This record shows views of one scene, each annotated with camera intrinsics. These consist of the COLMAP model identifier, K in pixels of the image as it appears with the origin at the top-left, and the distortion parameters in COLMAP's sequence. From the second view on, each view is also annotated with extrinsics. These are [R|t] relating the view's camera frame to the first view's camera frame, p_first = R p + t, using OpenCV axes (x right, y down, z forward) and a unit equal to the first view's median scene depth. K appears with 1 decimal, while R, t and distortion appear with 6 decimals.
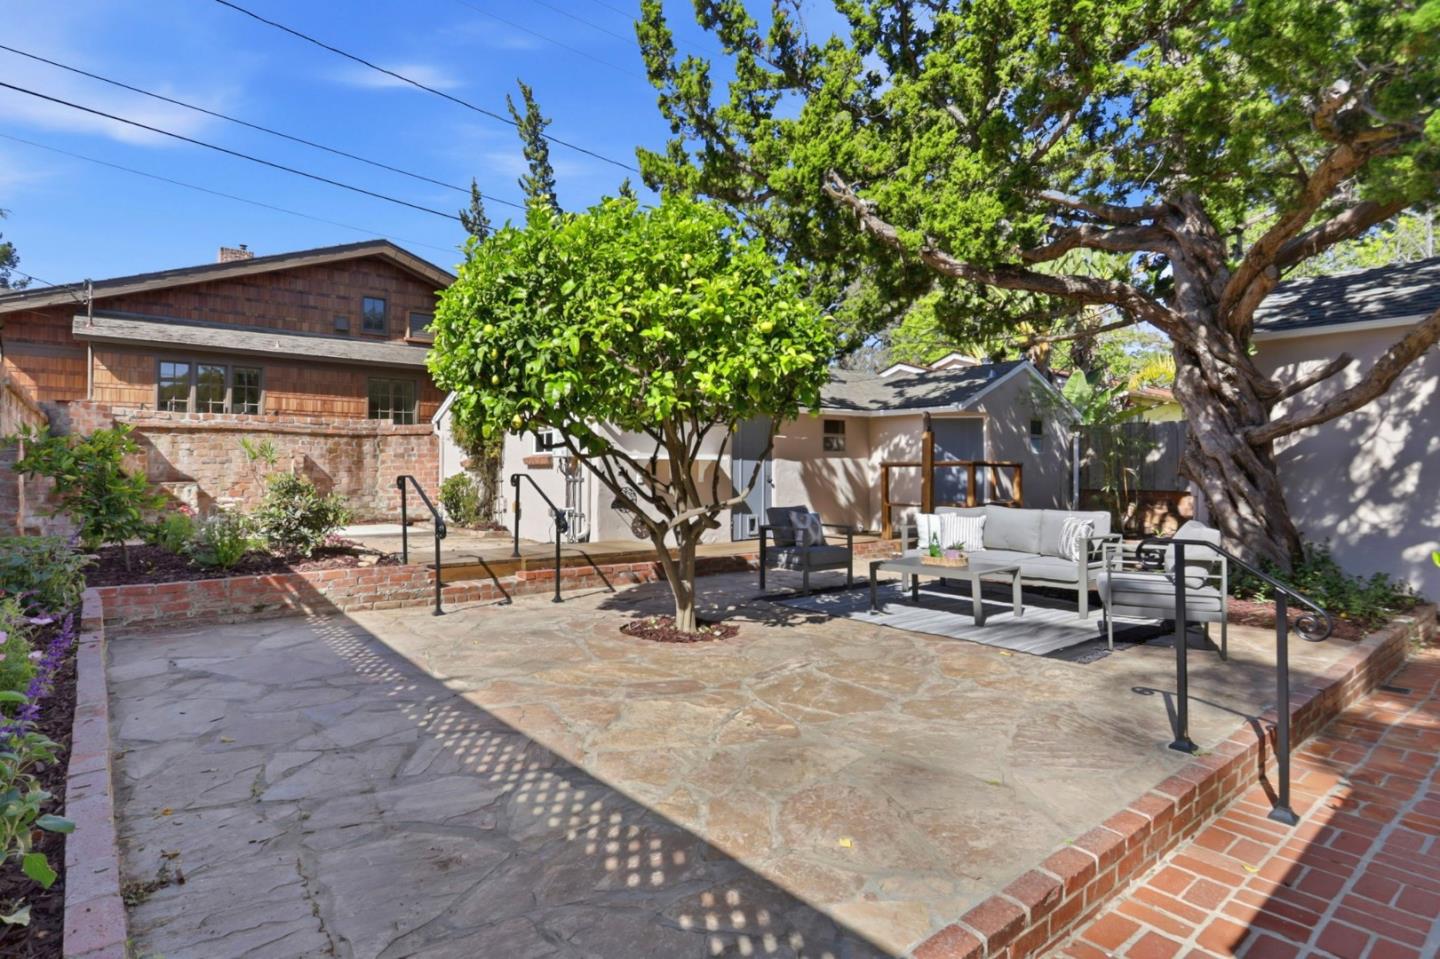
lens RADIAL K [[751.5, 0, 719.7], [0, 751.5, 473.6], [0, 0, 1]] dist [0.001811, 0.000358]
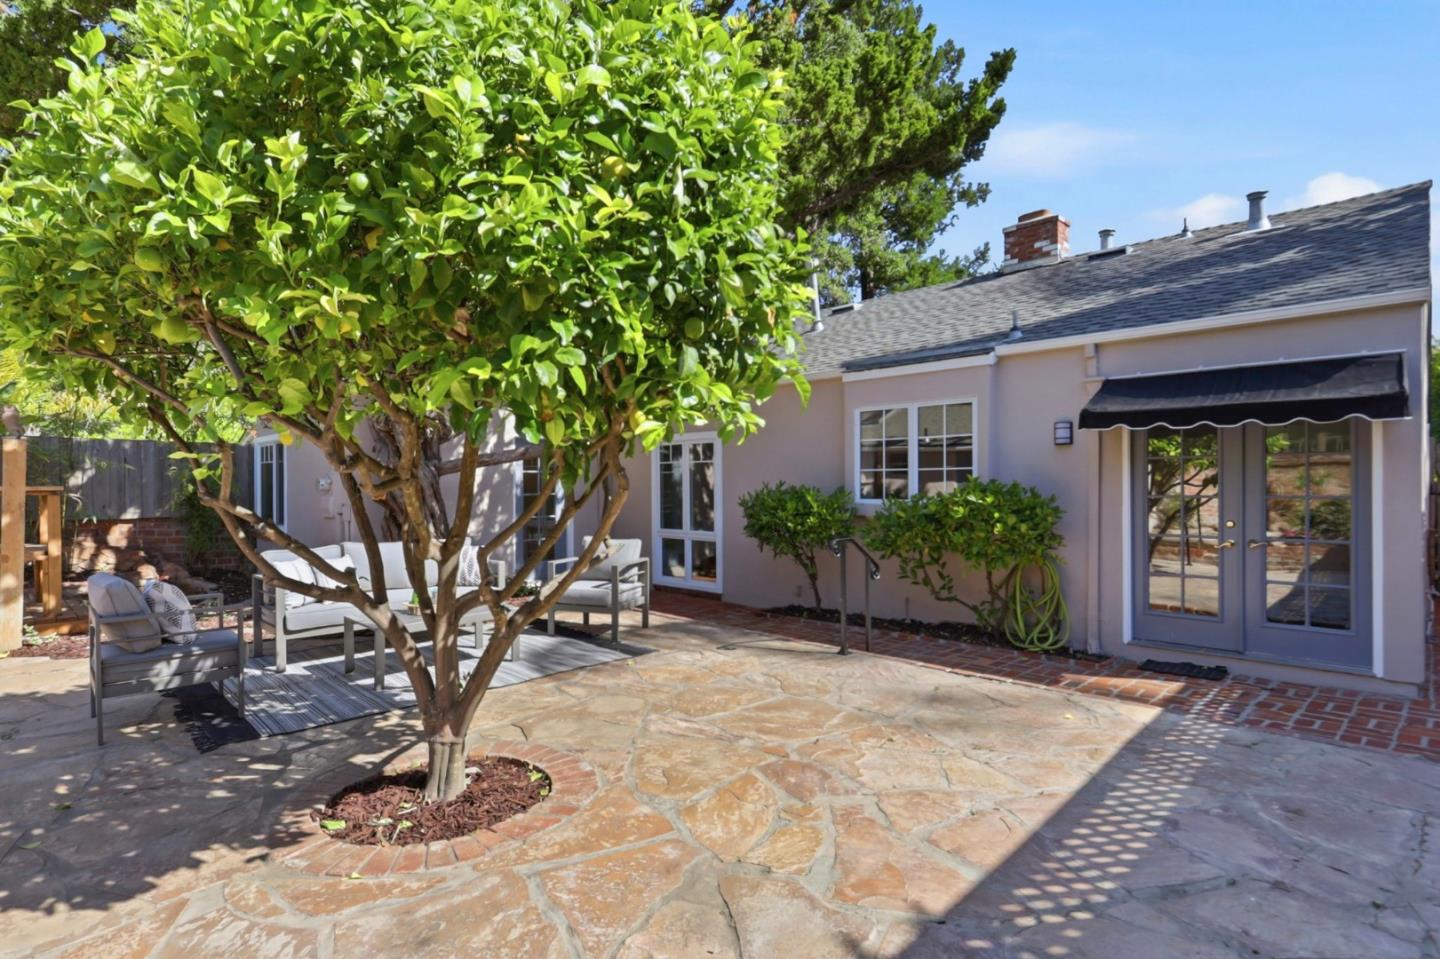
lens RADIAL K [[701.4, 0, 722.5], [0, 701.4, 484.6], [0, 0, 1]] dist [-0.004563, -0.001514]
pose [[-0.086268, 0.003510, 0.996266, -0.801124], [0.008109, 0.999963, -0.002821, -0.028025], [-0.996239, 0.007836, -0.086293, 1.127601]]
